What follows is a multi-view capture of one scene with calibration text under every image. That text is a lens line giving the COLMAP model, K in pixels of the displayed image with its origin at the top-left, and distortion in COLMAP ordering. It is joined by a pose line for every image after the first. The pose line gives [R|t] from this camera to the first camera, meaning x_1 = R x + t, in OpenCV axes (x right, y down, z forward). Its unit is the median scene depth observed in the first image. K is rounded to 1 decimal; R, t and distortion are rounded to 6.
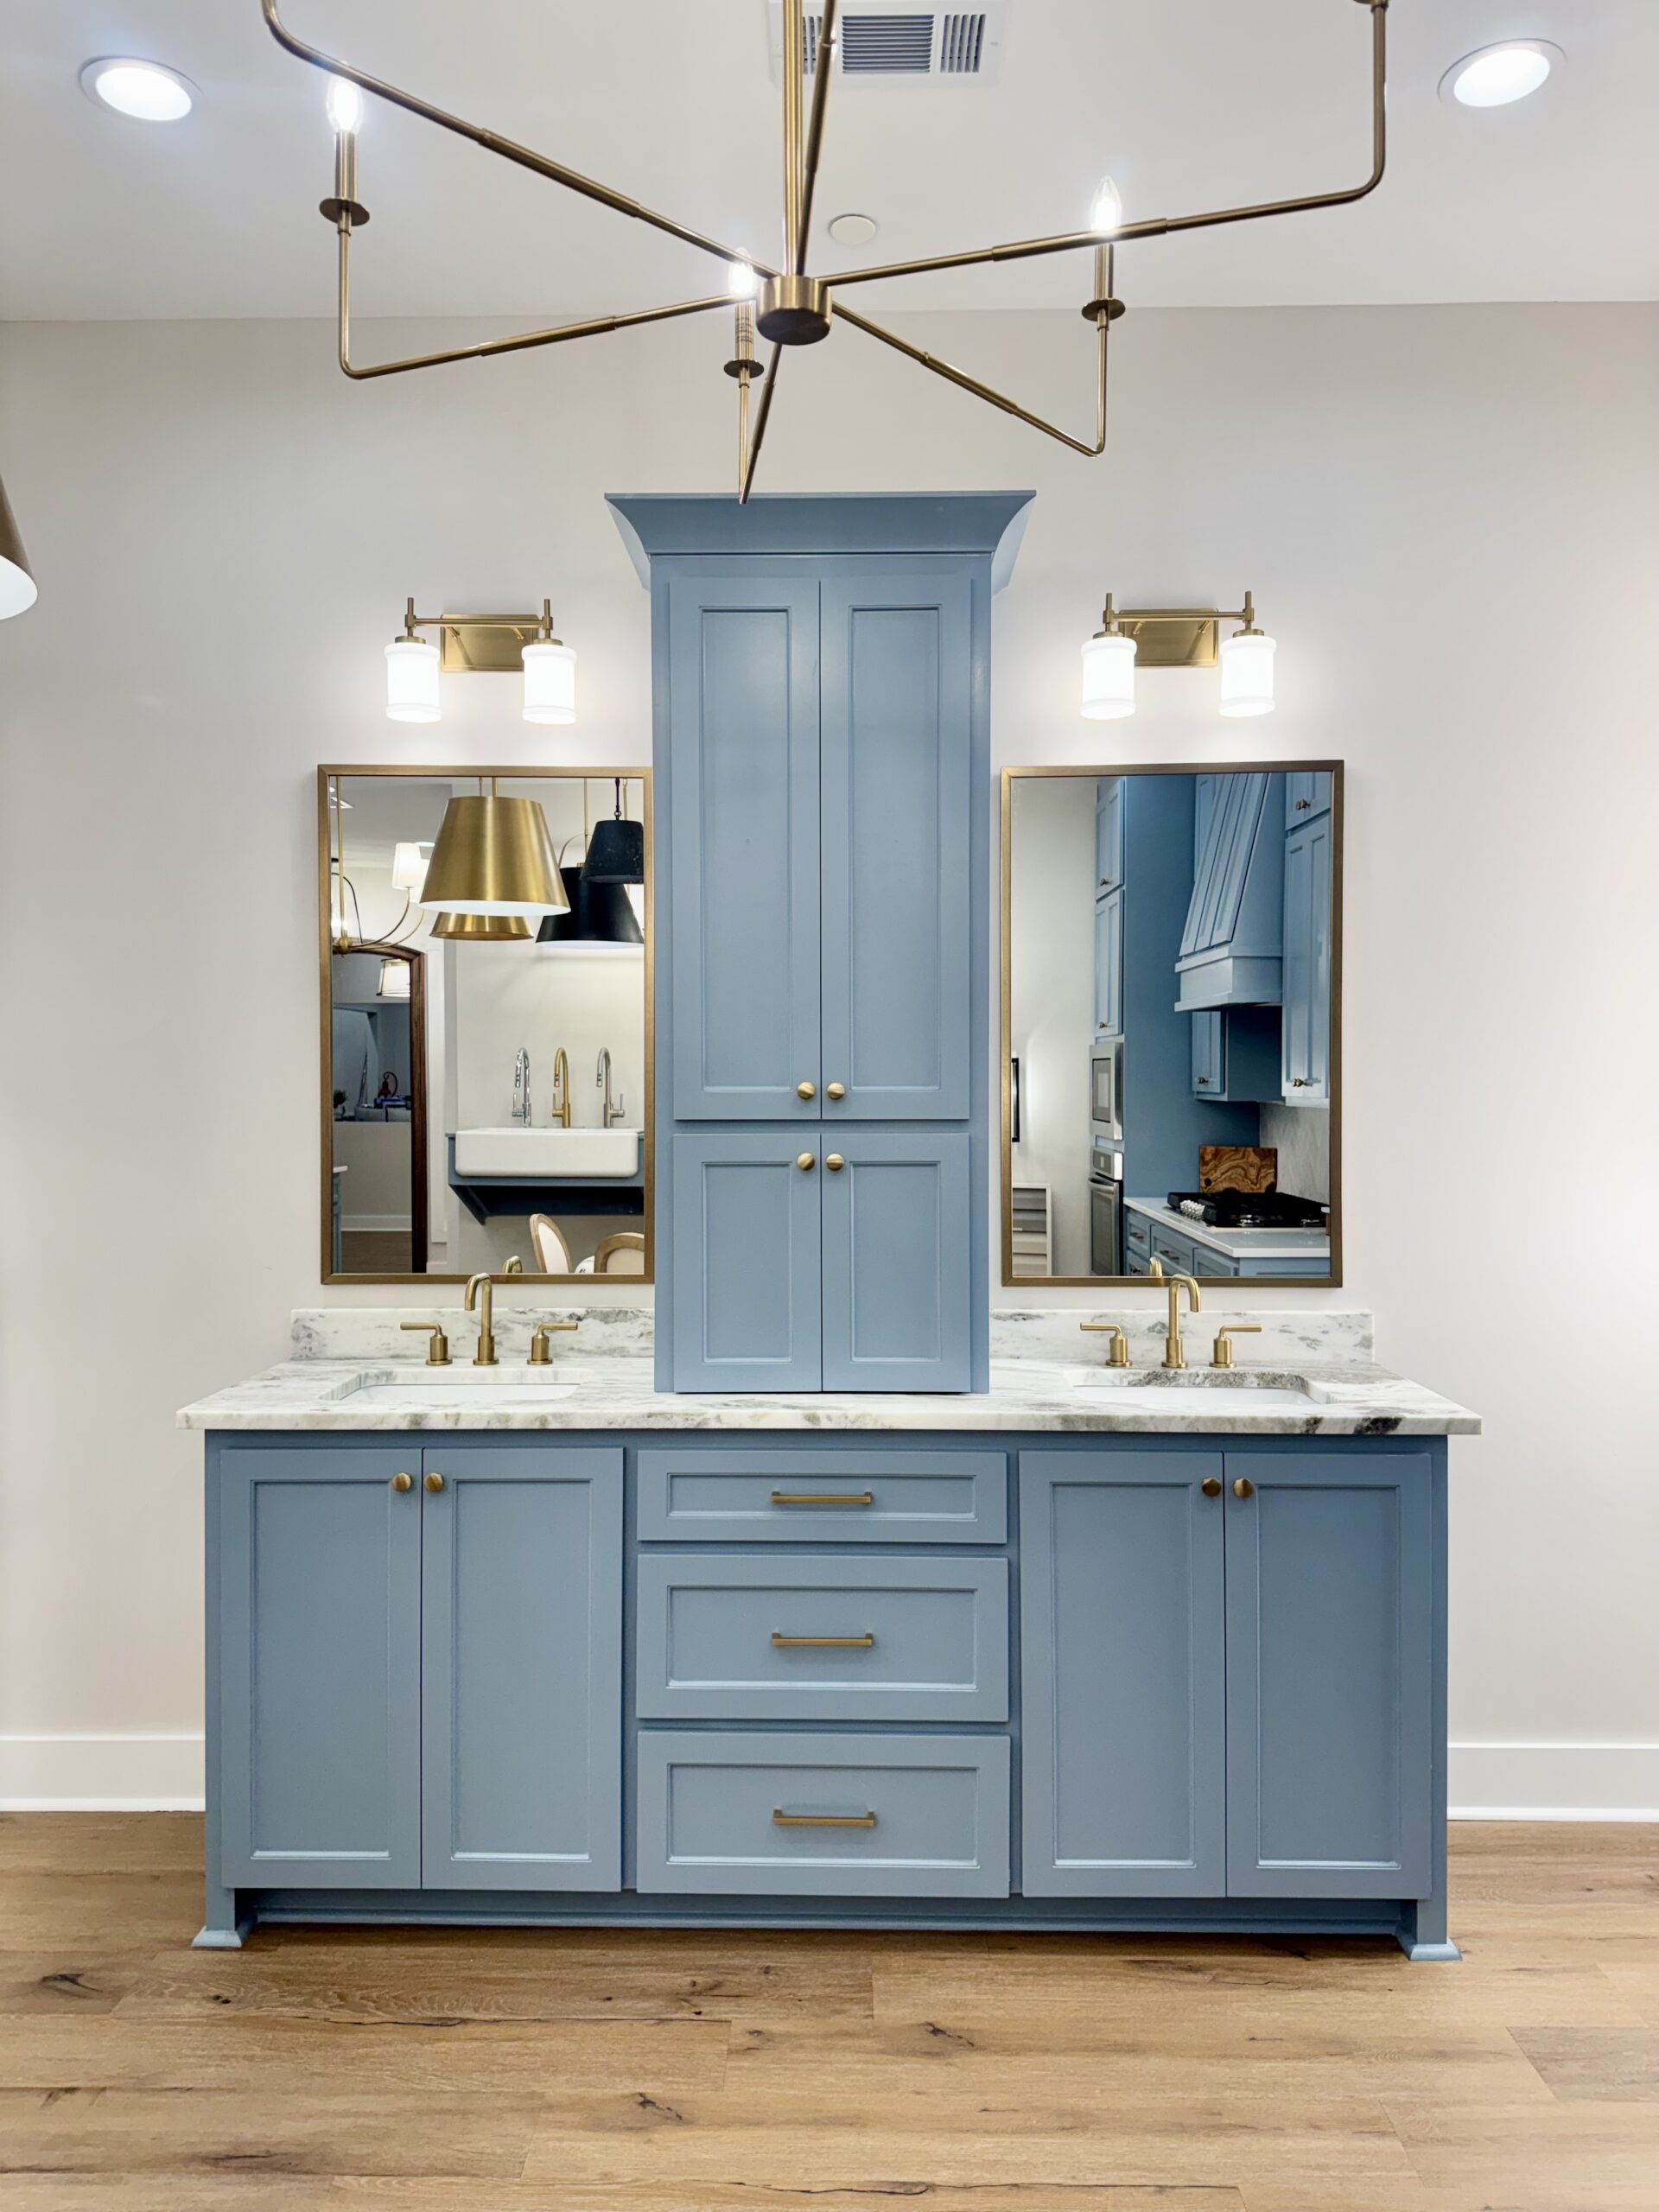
lens RADIAL K [[1554.3, 0, 831.7], [0, 1554.3, 1105.6], [0, 0, 1]] dist [0.058401, -0.079827]
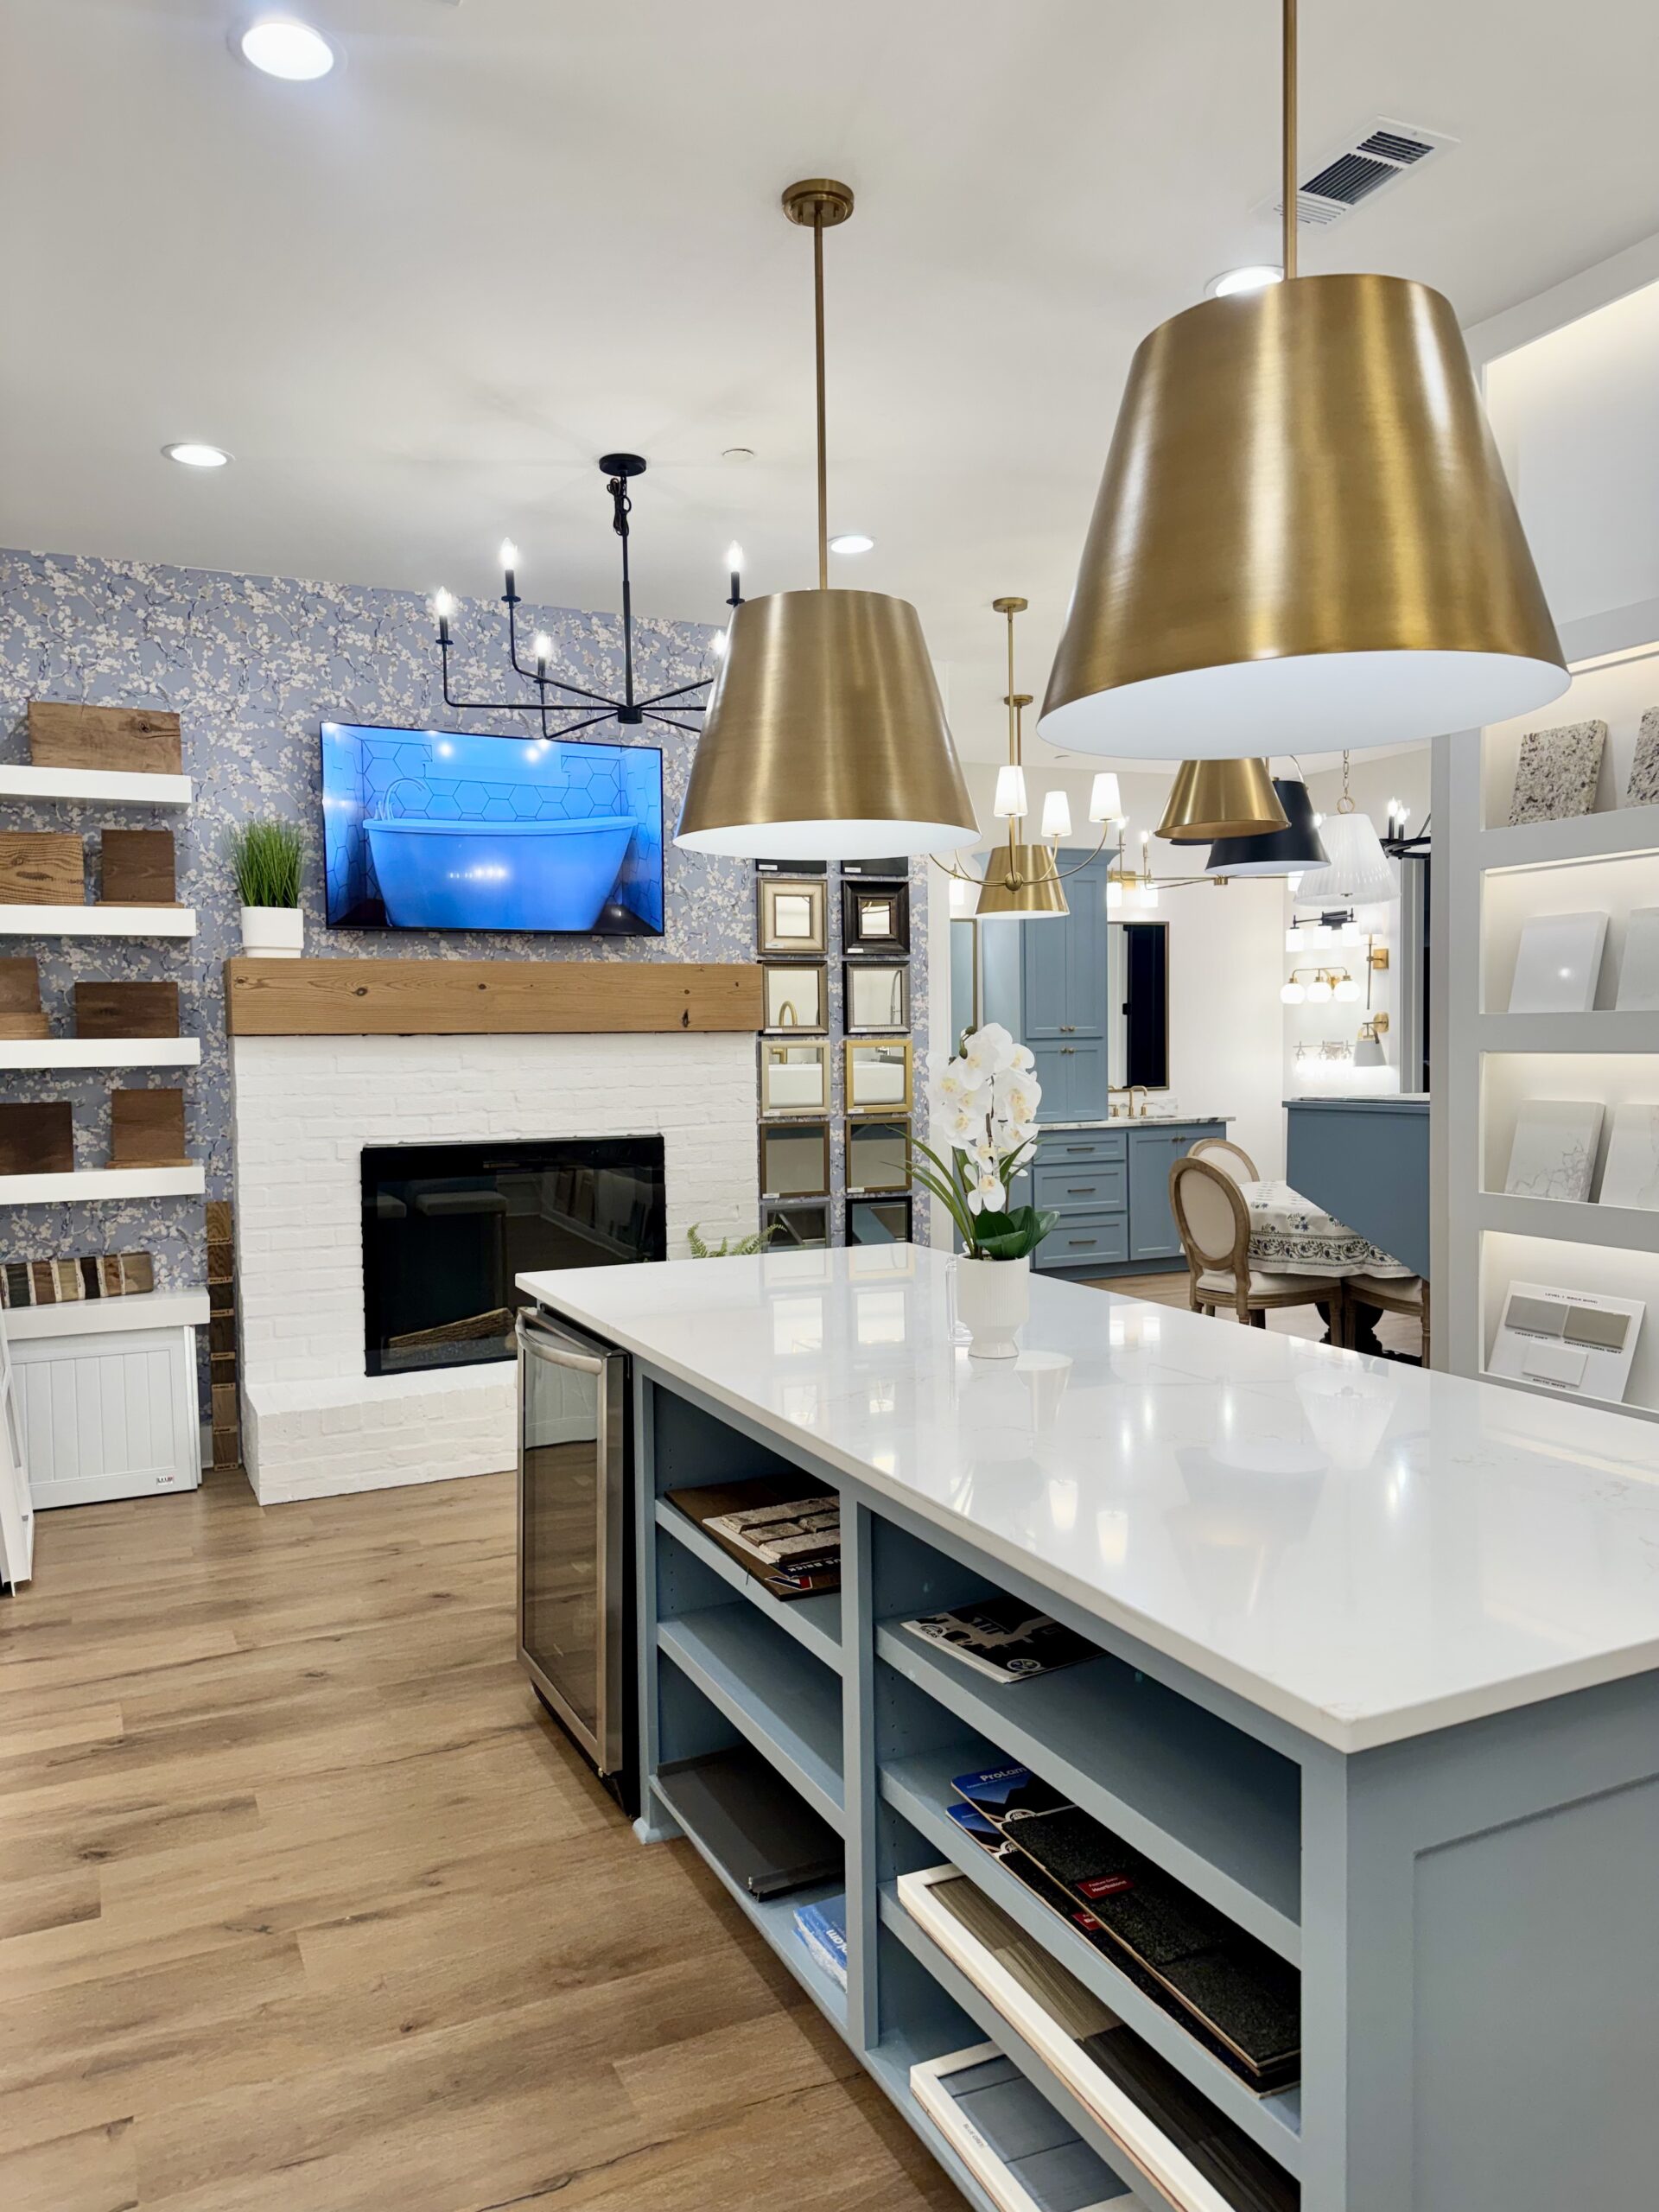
lens RADIAL K [[1554.3, 0, 834.8], [0, 1554.3, 1130.7], [0, 0, 1]] dist [0.058401, -0.079827]
pose [[0.880841, -0.033070, 0.472255, -2.064838], [0.012214, 0.998813, 0.047160, 0.046045], [-0.473254, -0.035773, 0.880199, -1.719561]]
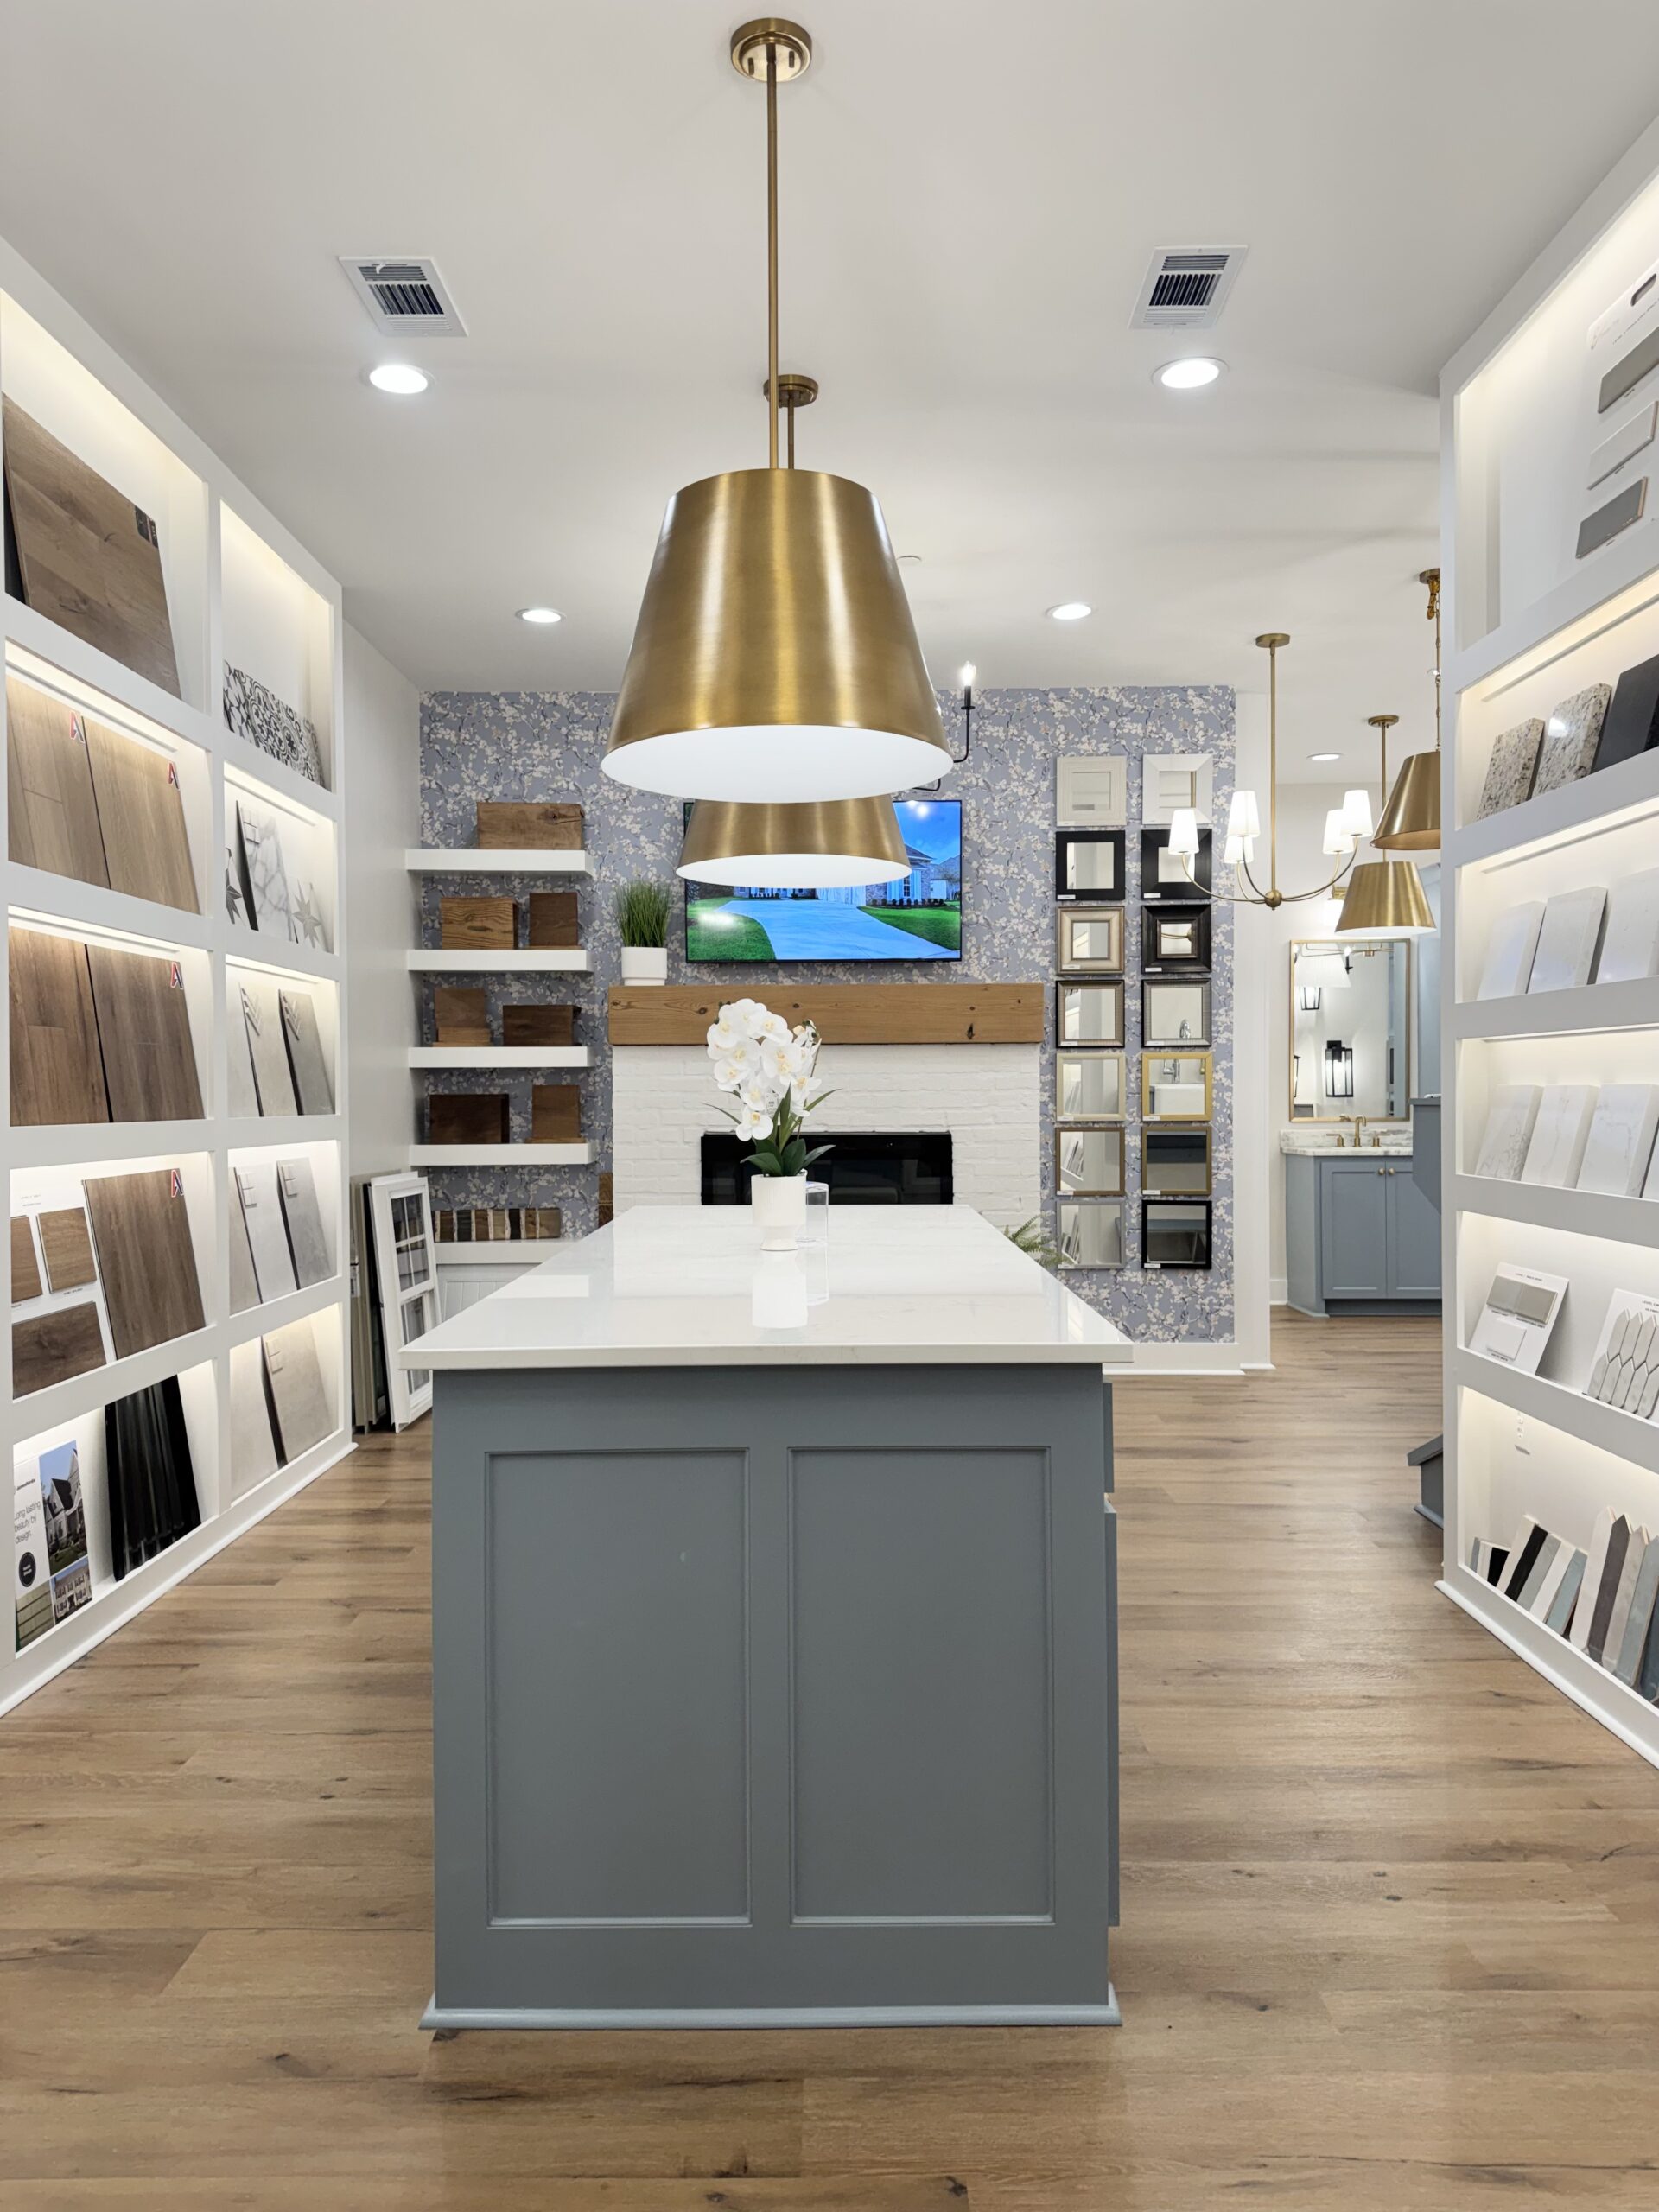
lens RADIAL K [[1554.3, 0, 809.1], [0, 1554.3, 1127.5], [0, 0, 1]] dist [0.058401, -0.079827]
pose [[0.999795, 0.002908, 0.020042, -1.519424], [-0.003141, 0.999928, 0.011580, 0.116170], [-0.020006, -0.011641, 0.999732, -2.201063]]
